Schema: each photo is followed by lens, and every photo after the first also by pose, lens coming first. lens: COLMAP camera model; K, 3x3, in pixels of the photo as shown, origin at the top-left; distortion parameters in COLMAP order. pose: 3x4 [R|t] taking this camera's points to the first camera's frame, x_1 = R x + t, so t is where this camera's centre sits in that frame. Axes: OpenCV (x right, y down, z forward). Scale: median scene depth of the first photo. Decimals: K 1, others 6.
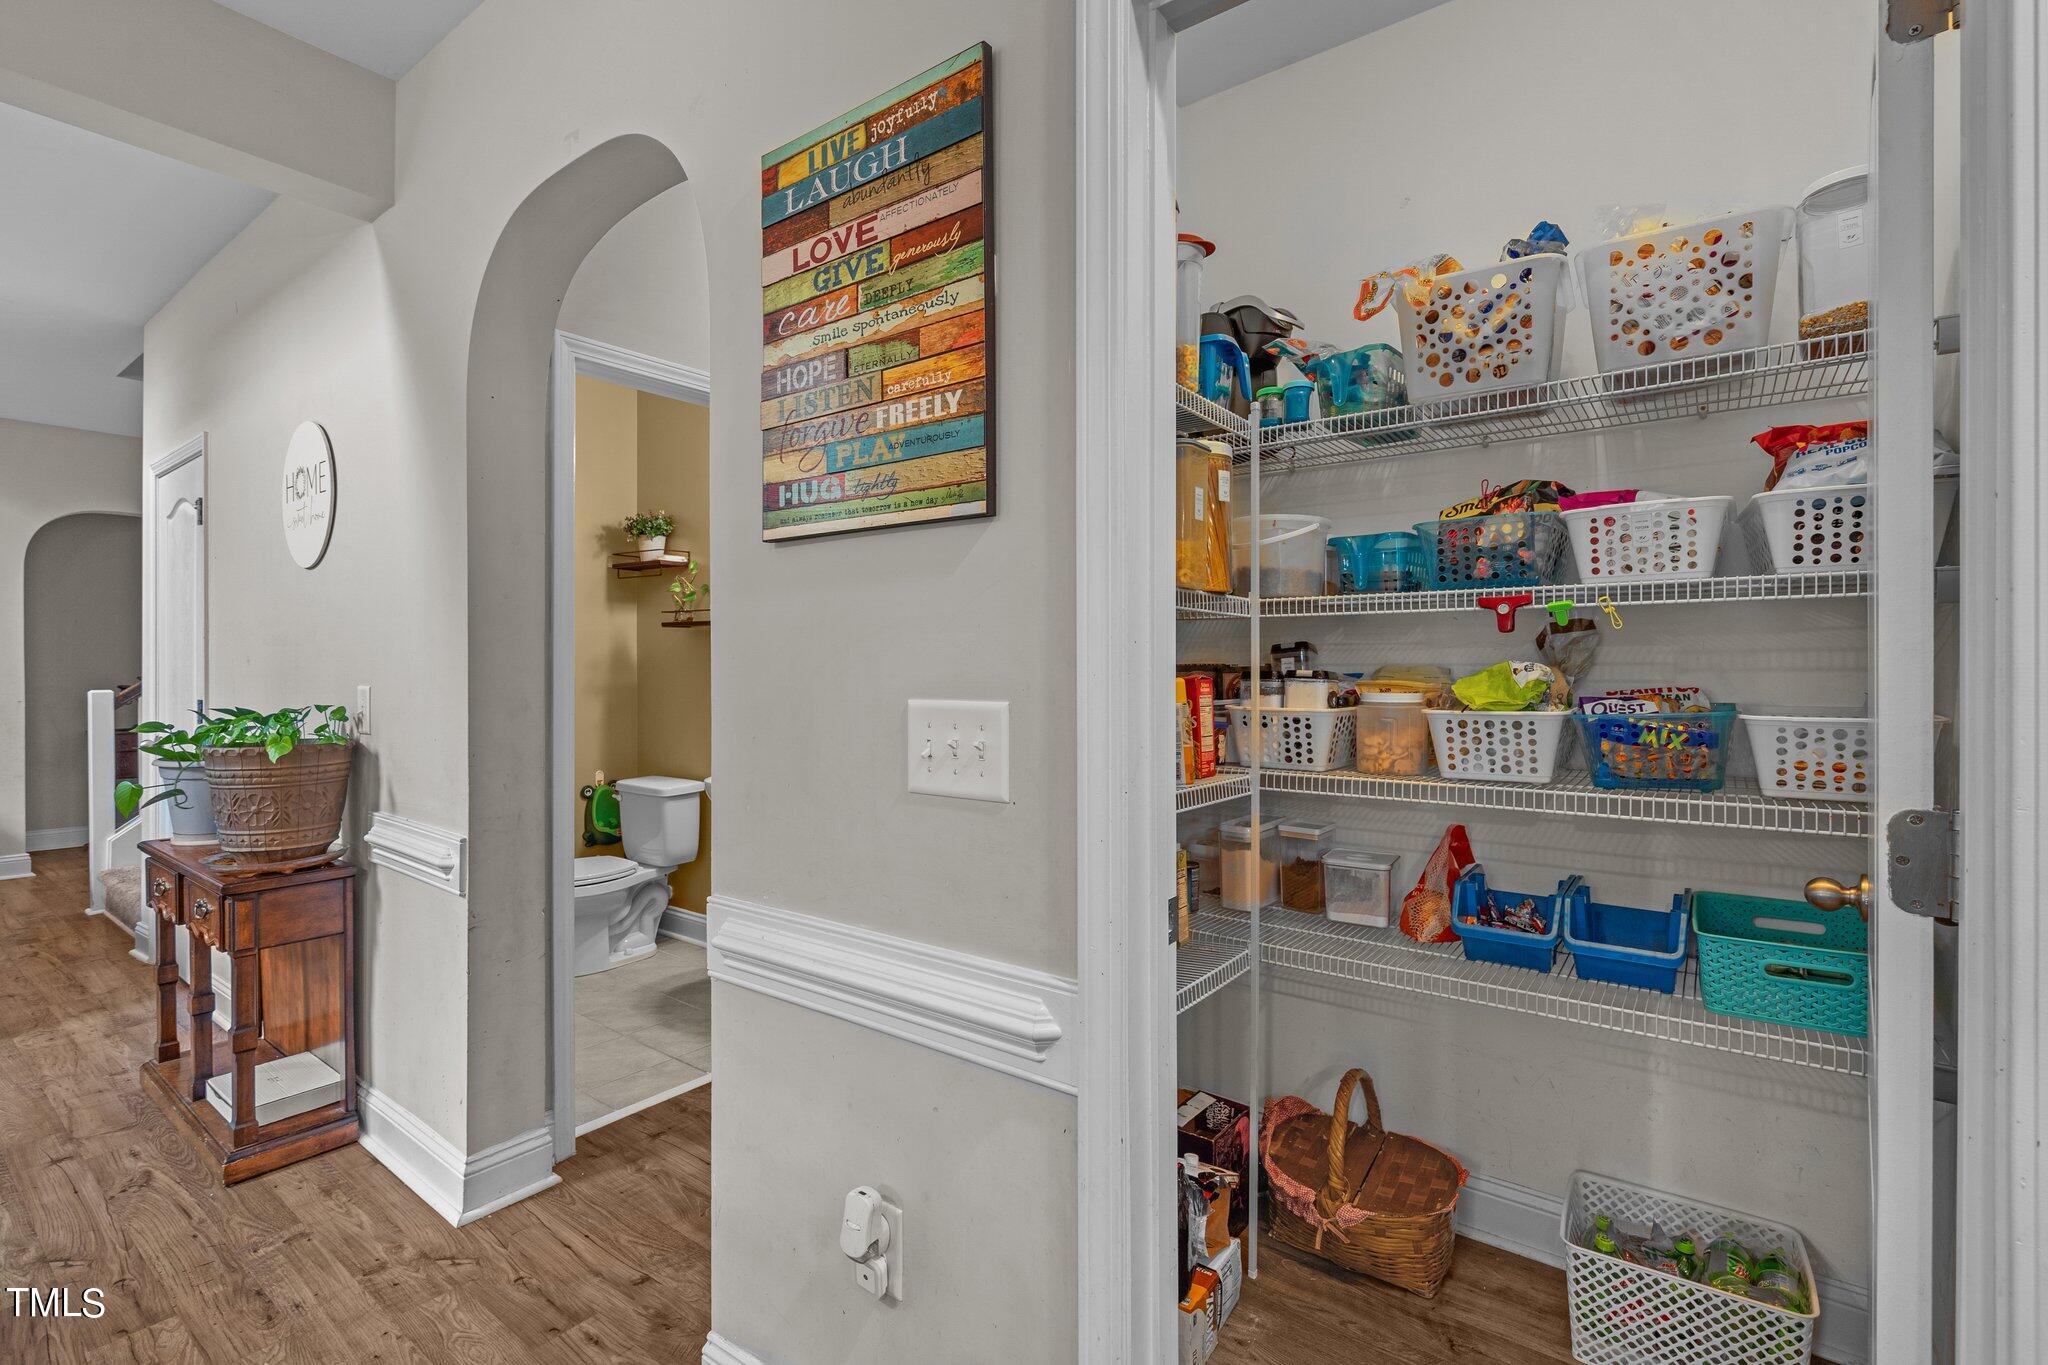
lens RADIAL K [[932.7, 0, 1021.7], [0, 932.7, 675.2], [0, 0, 1]] dist [0.000981, 0.000494]
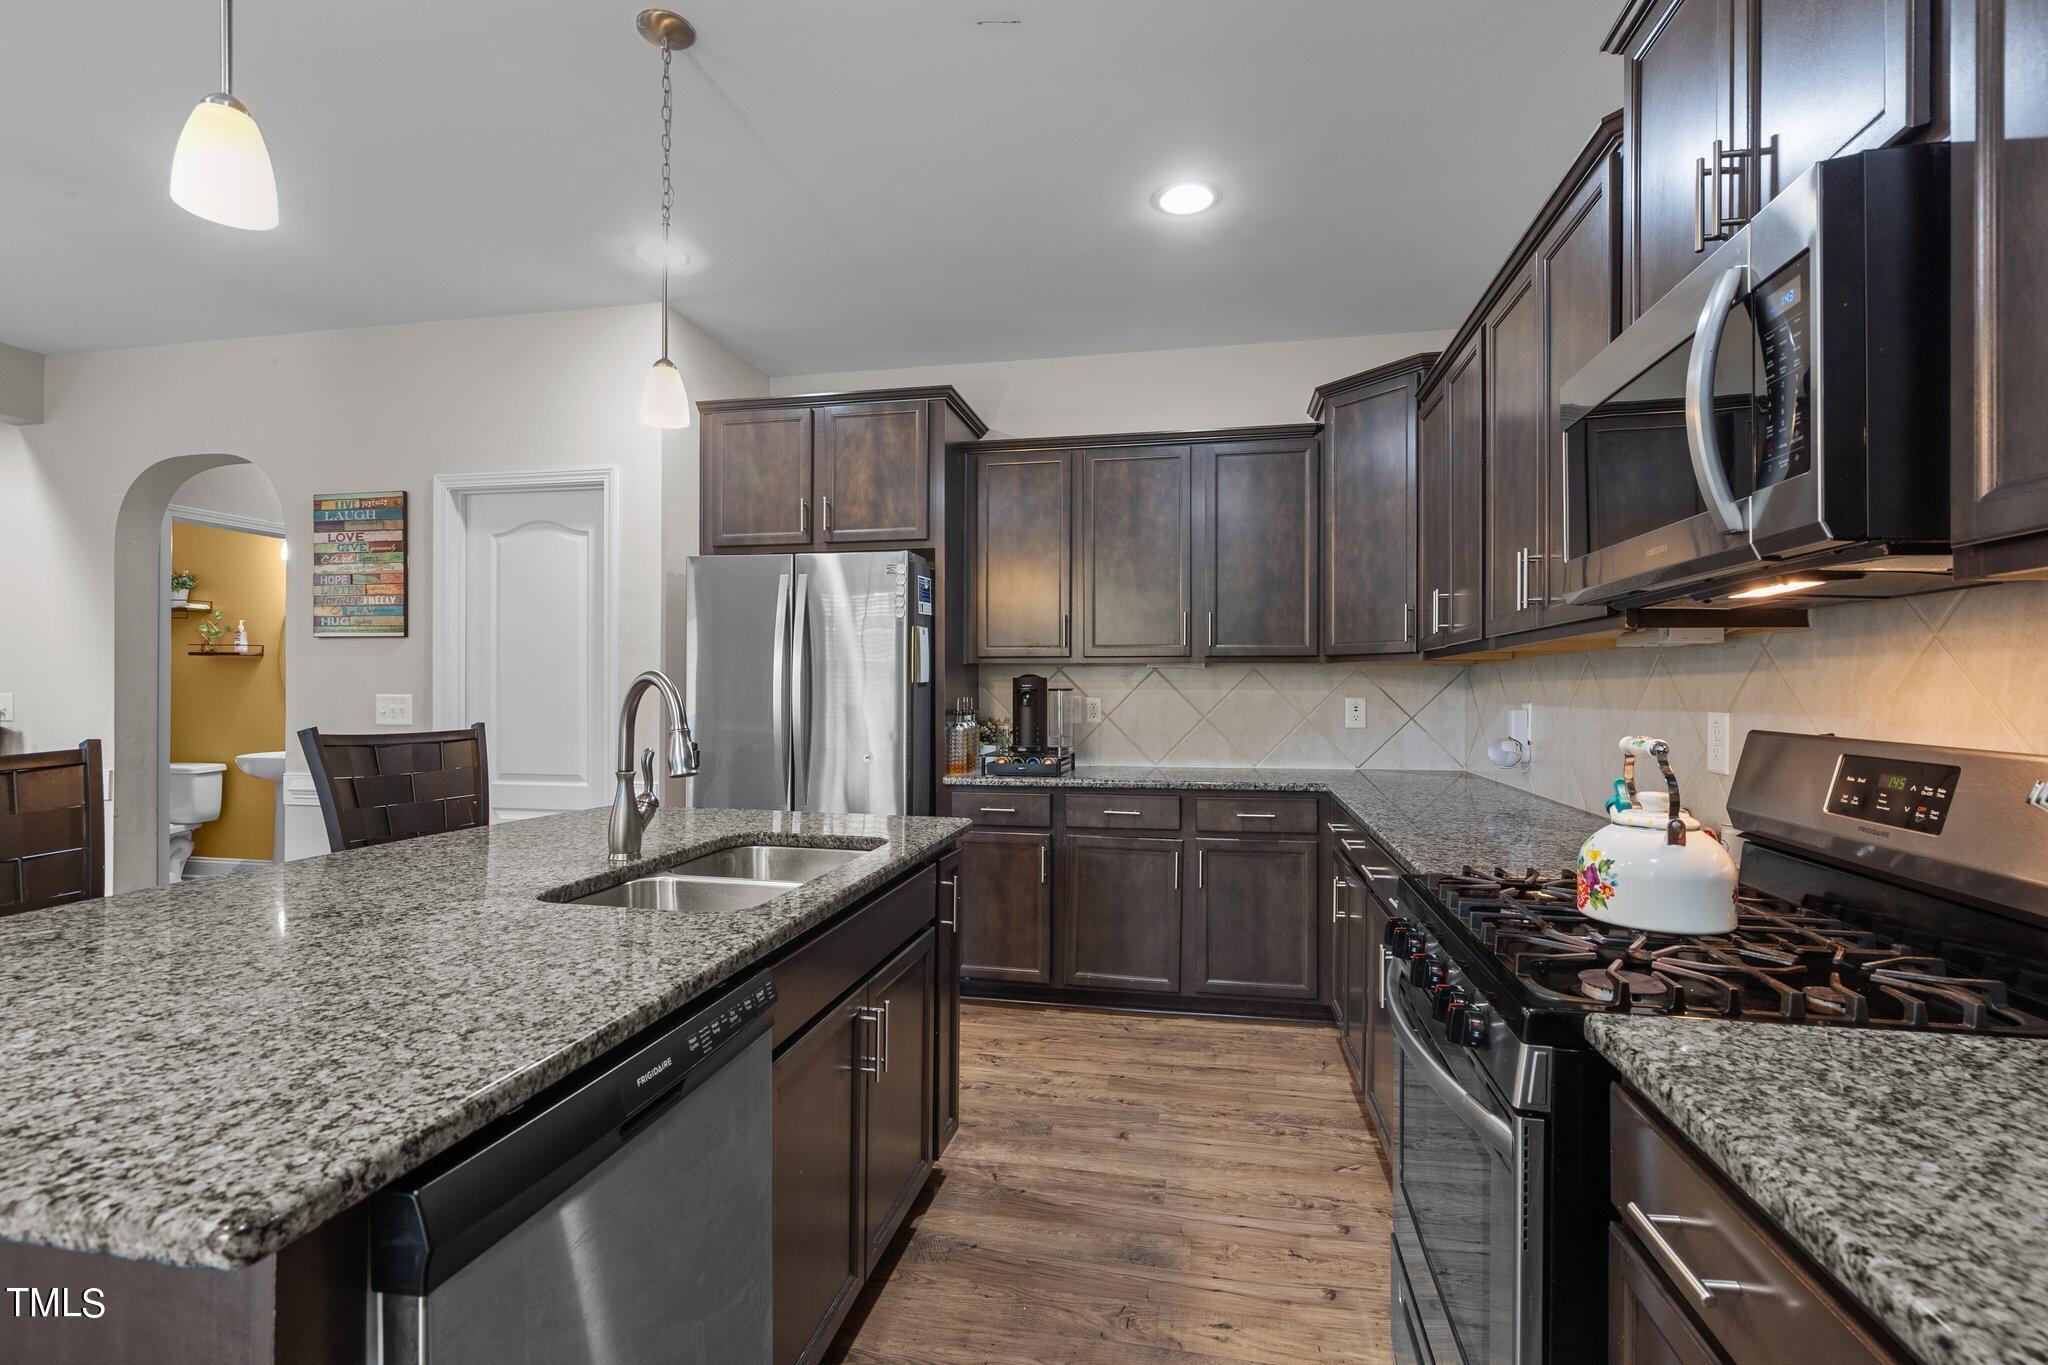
lens RADIAL K [[932.7, 0, 1027.0], [0, 932.7, 685.0], [0, 0, 1]] dist [0.000981, 0.000494]
pose [[0.901487, 0.000450, 0.432806, 0.425449], [0.002957, 0.999970, -0.007199, 0.020341], [-0.432796, 0.007770, 0.901458, -2.385492]]
